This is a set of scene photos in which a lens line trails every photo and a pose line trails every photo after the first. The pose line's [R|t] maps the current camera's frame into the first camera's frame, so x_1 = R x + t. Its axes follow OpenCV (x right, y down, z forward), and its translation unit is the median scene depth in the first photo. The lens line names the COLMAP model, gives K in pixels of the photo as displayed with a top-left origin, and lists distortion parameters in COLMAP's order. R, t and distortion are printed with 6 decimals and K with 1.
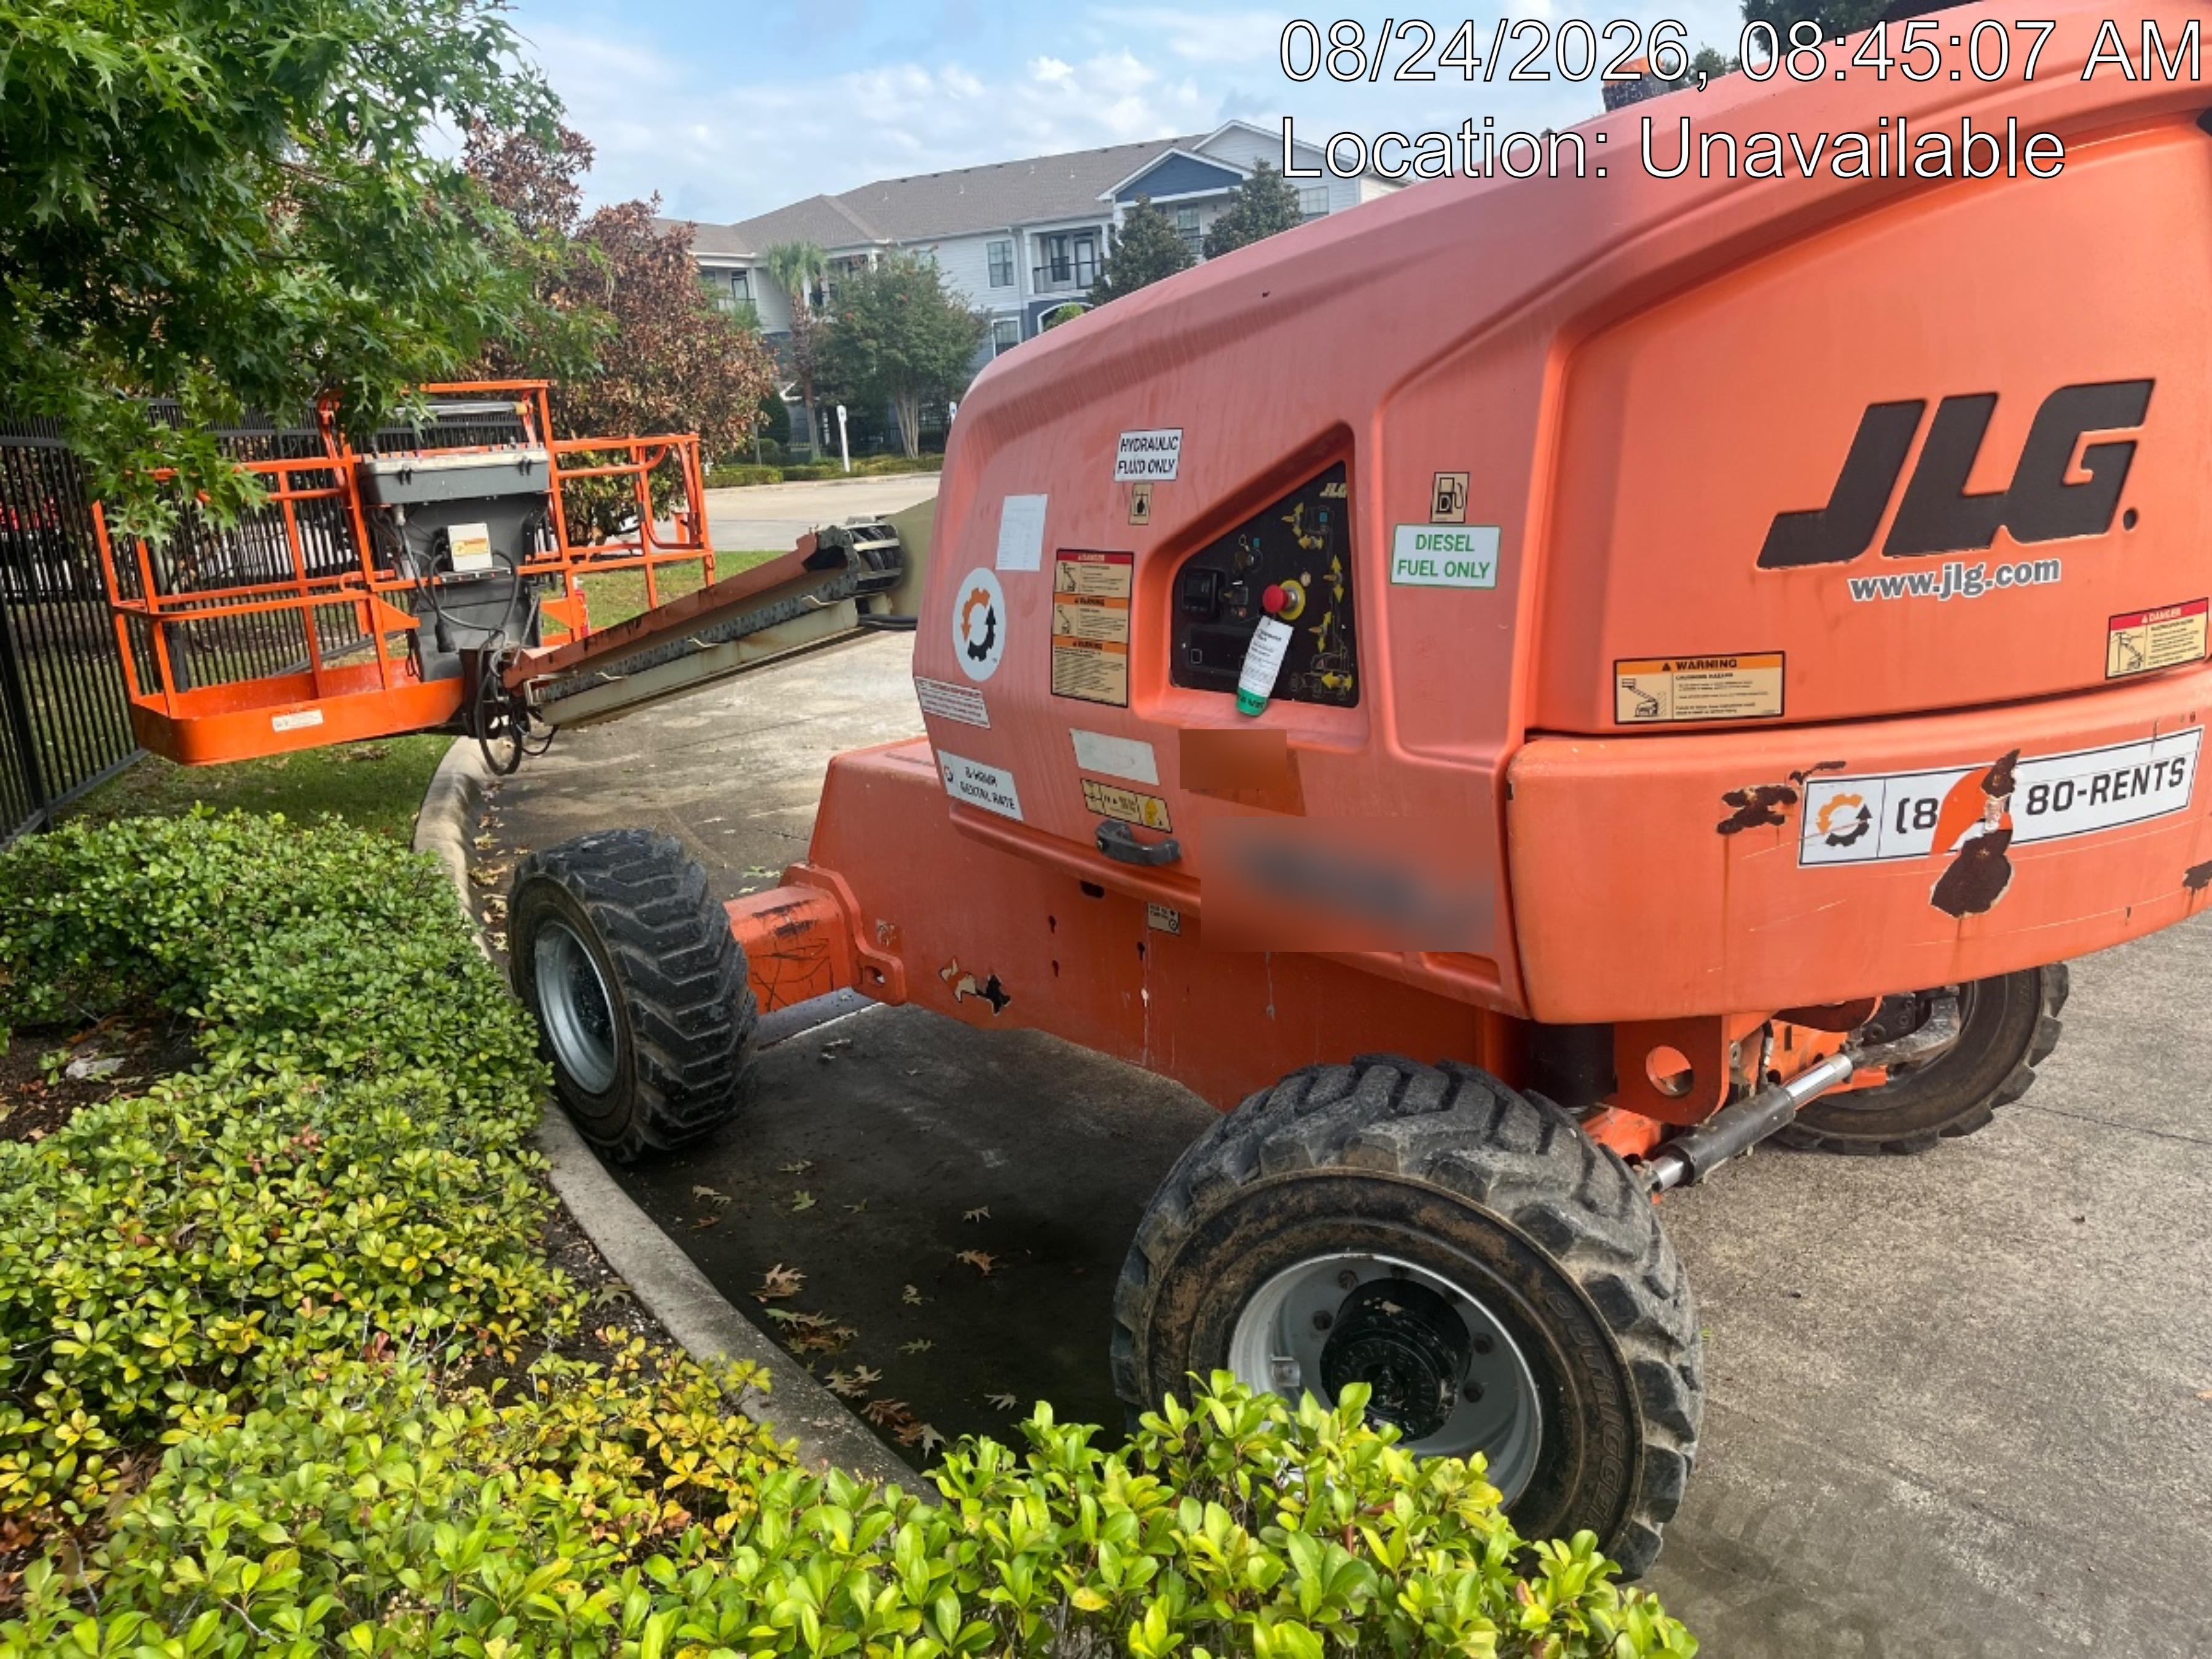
lens RADIAL K [[1758.2, 0, 1114.3], [0, 1758.2, 818.8], [0, 0, 1]] dist [0.092435, -0.152487]
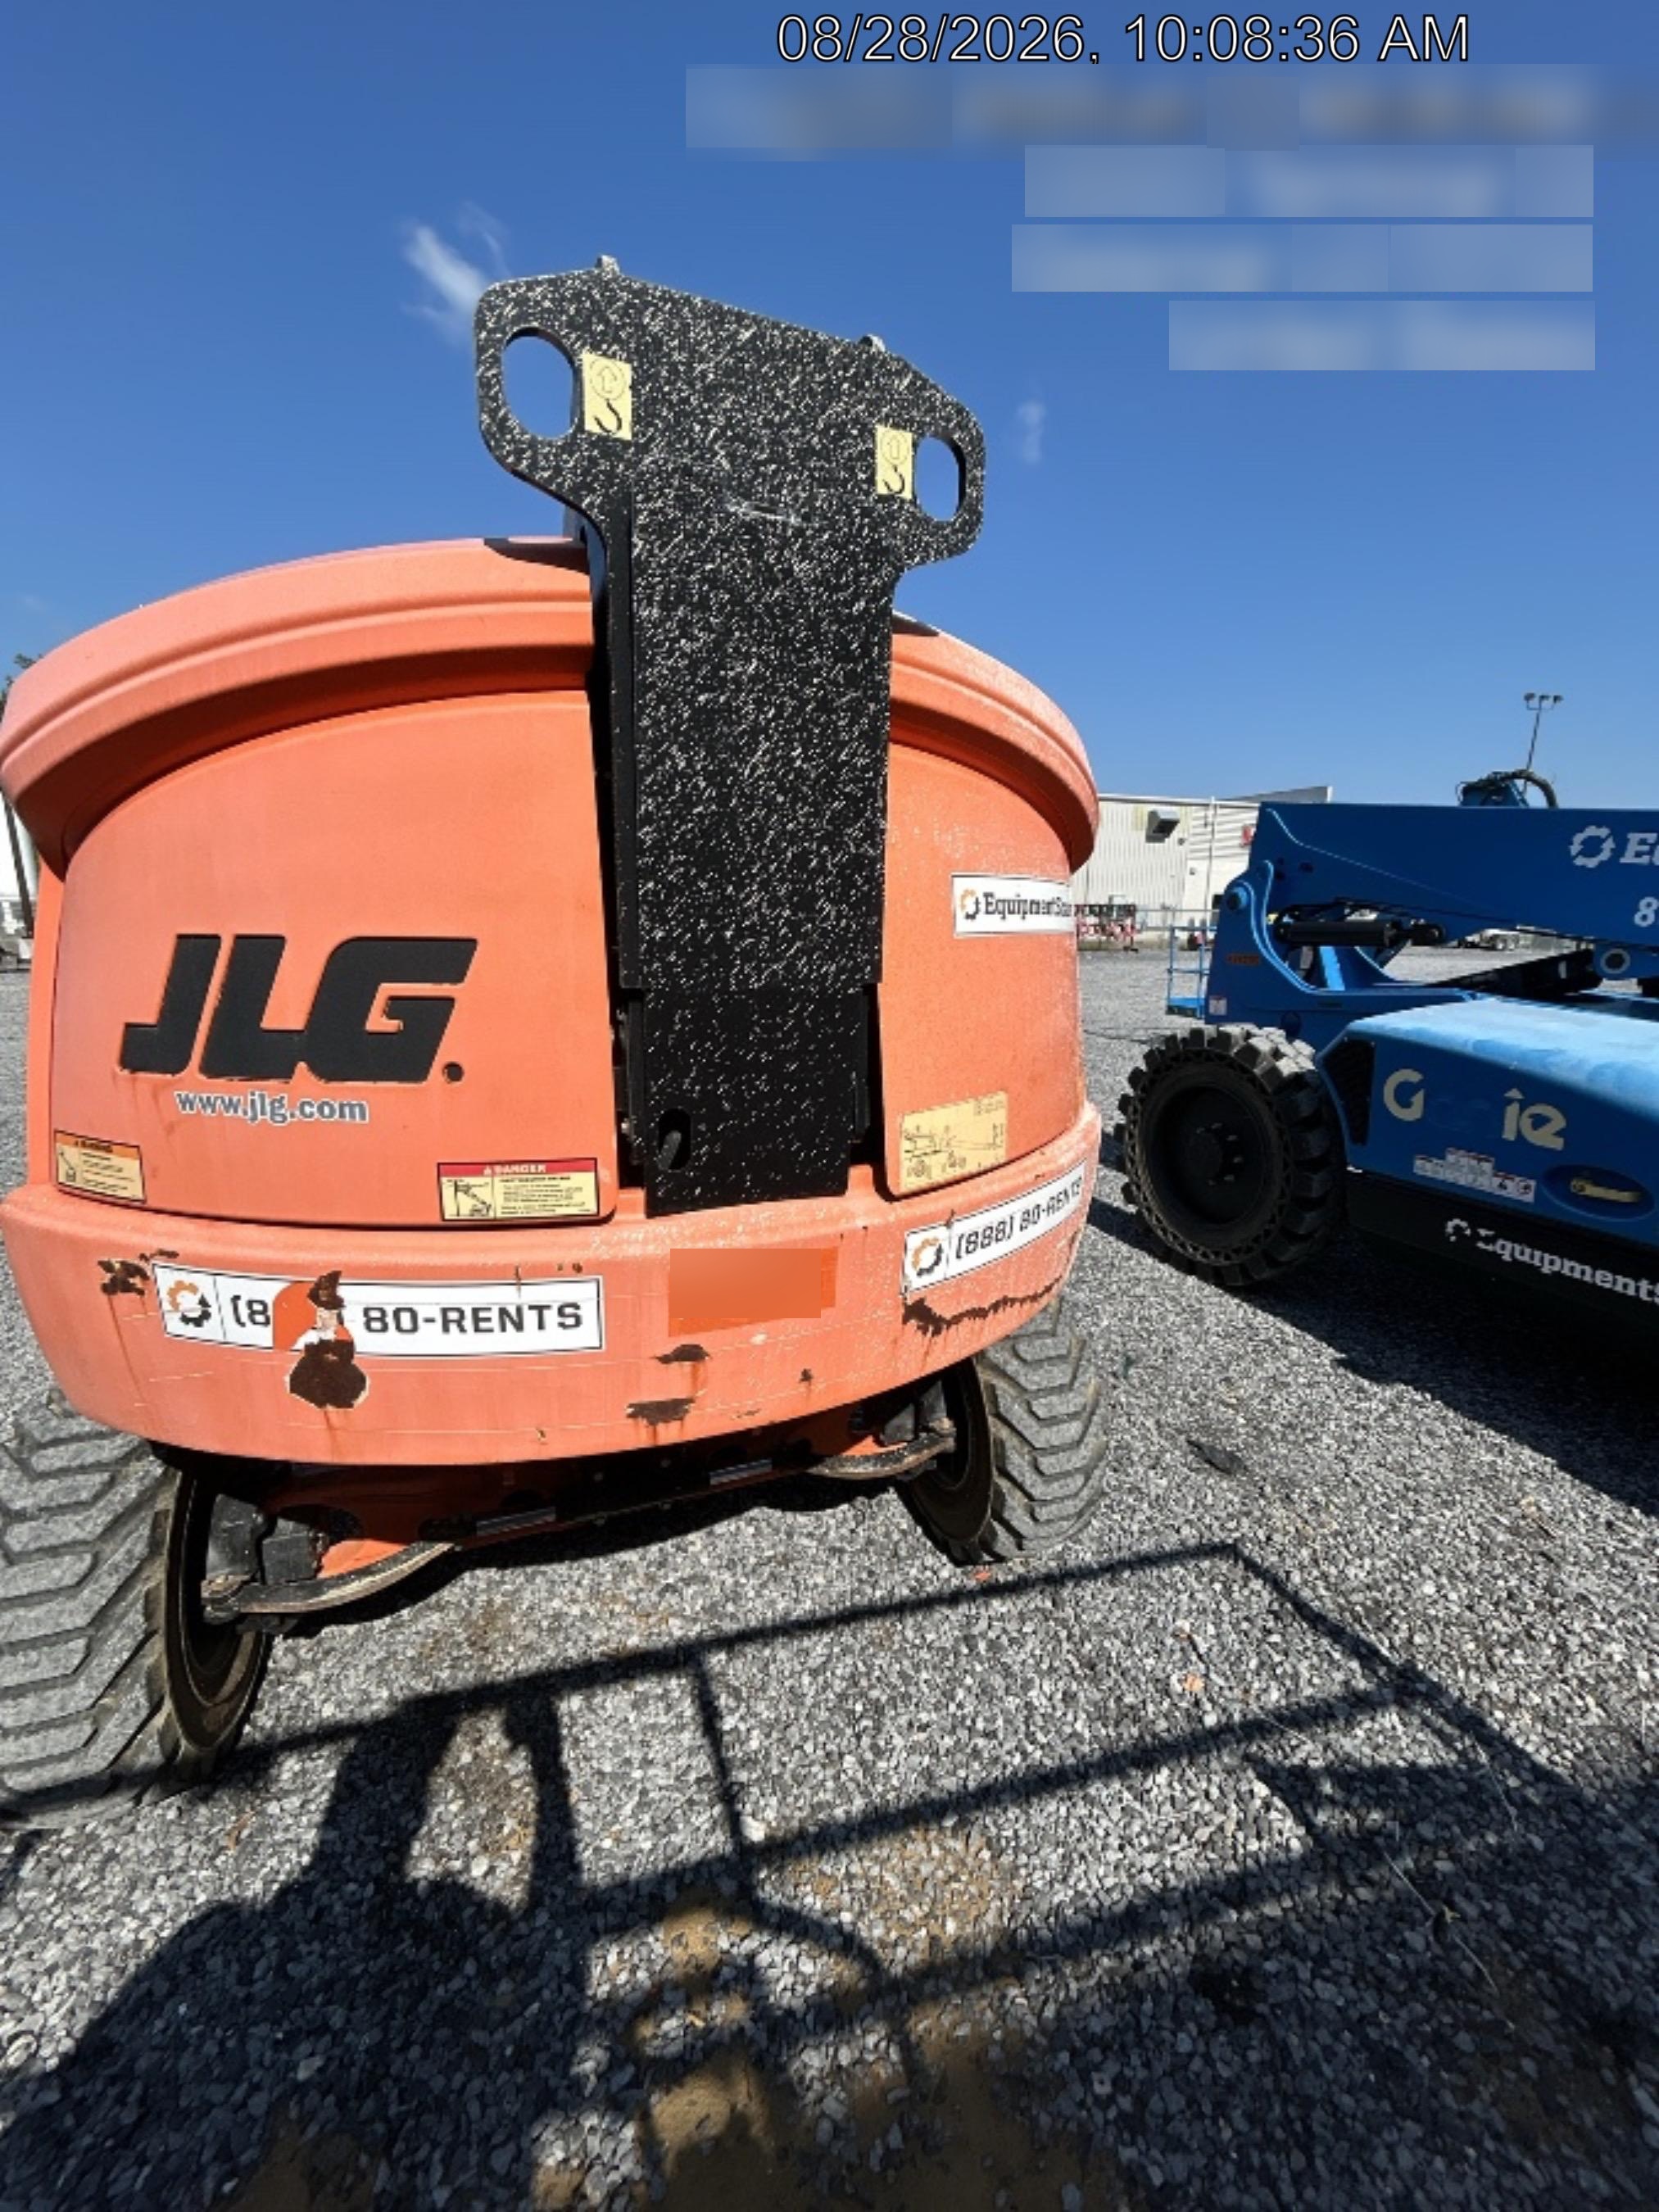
lens RADIAL K [[895.1, 0, 823.2], [0, 895.1, 1090.1], [0, 0, 1]] dist [-0.001137, 0.005696]
pose [[0.949565, 0.146786, -0.277094, 0.907626], [-0.154532, 0.987968, -0.006201, -0.185885], [0.272849, 0.048708, 0.960823, 0.555897]]
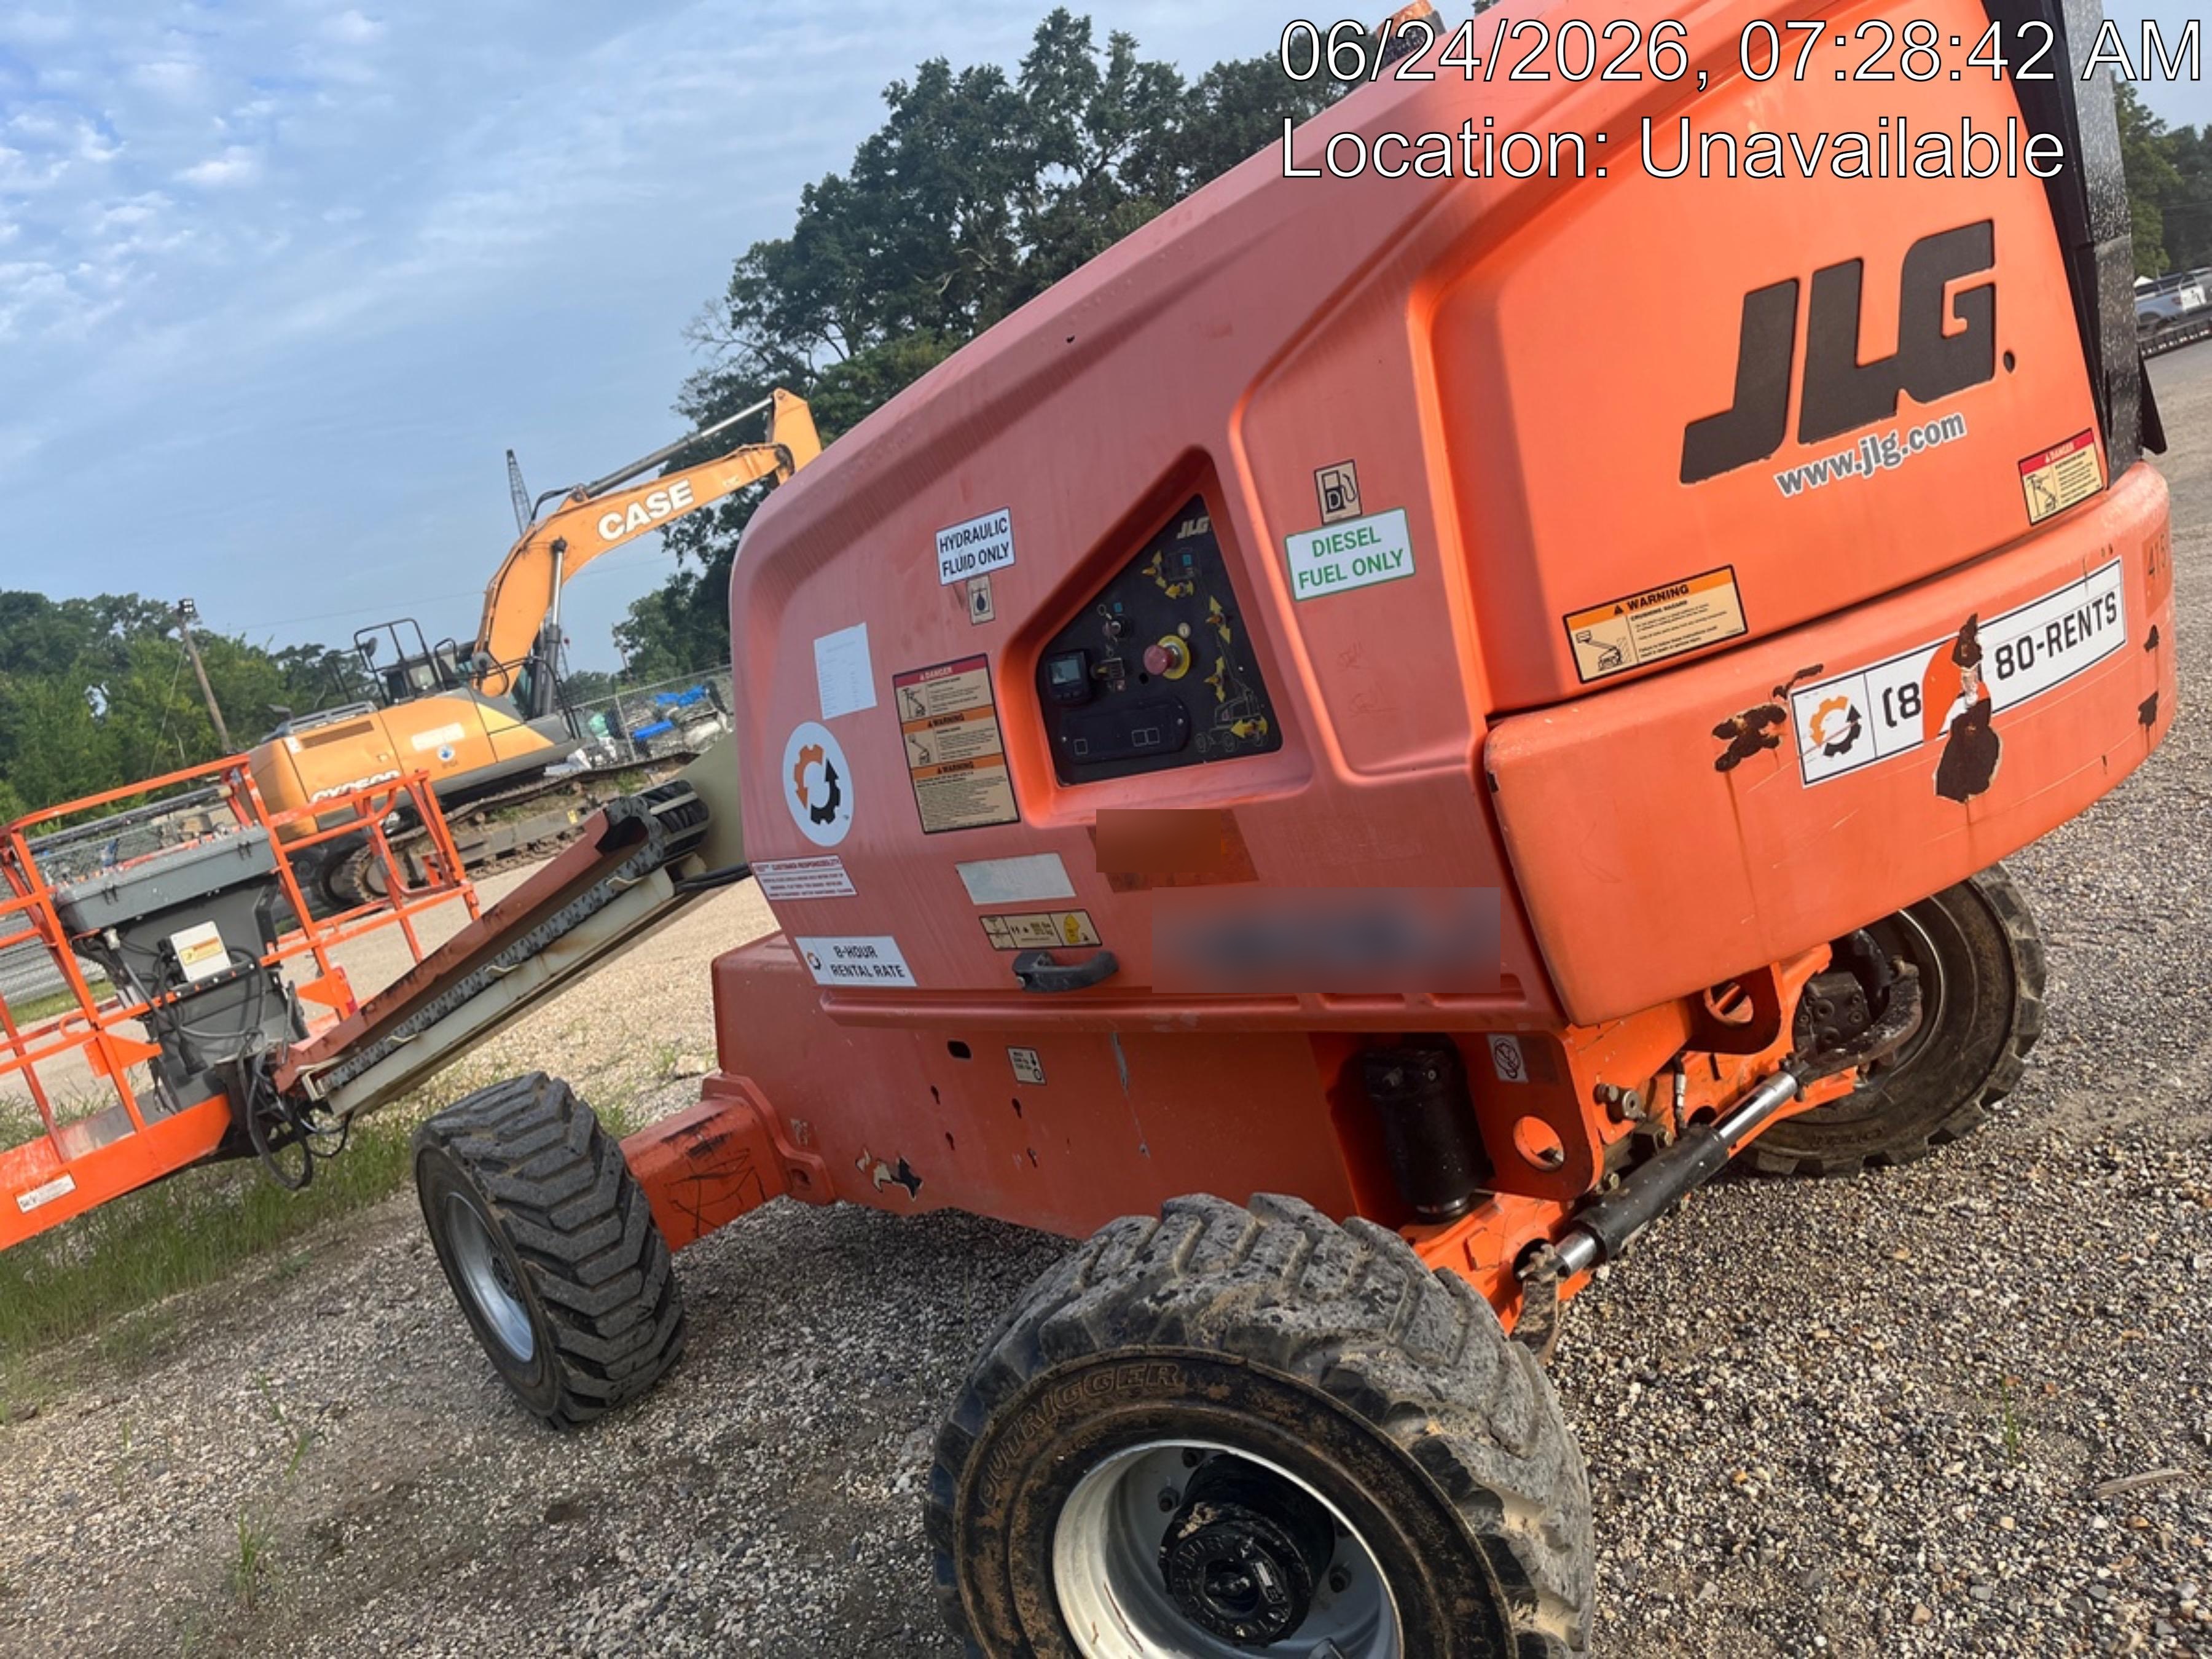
lens RADIAL K [[1752.6, 0, 1112.1], [0, 1752.6, 821.4], [0, 0, 1]] dist [0.064693, -0.084566]
pose [[0.957994, -0.240395, 0.156390, -0.107760], [0.255311, 0.963266, -0.083270, 0.028670], [-0.130628, 0.119701, 0.984179, 0.142329]]
